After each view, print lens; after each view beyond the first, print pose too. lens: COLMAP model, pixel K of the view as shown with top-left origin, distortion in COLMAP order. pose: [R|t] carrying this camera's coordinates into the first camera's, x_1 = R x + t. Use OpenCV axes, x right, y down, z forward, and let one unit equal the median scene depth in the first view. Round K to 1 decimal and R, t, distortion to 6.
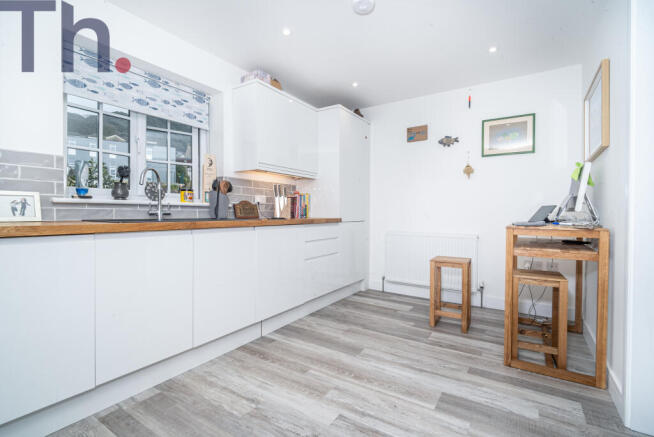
lens RADIAL K [[305.0, 0, 327.0], [0, 305.0, 218.5], [0, 0, 1]] dist [0.000669, -0.000038]
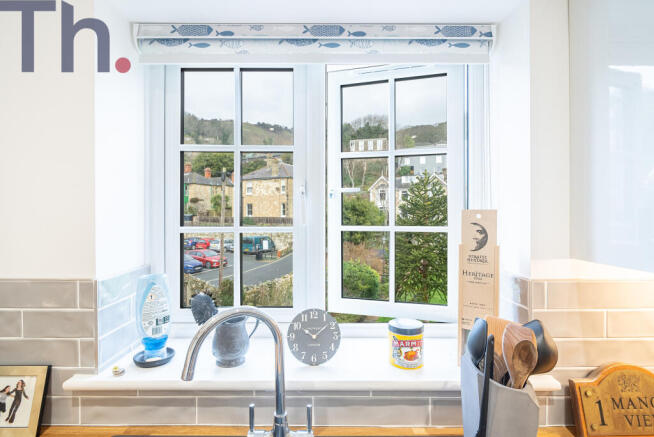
lens RADIAL K [[337.6, 0, 327.0], [0, 337.6, 218.5], [0, 0, 1]] dist [-0.000474, -0.000211]
pose [[0.554629, -0.002521, -0.832094, -0.278796], [-0.010421, 0.999896, -0.009976, -0.296340], [0.832032, 0.014204, 0.554545, 1.028826]]
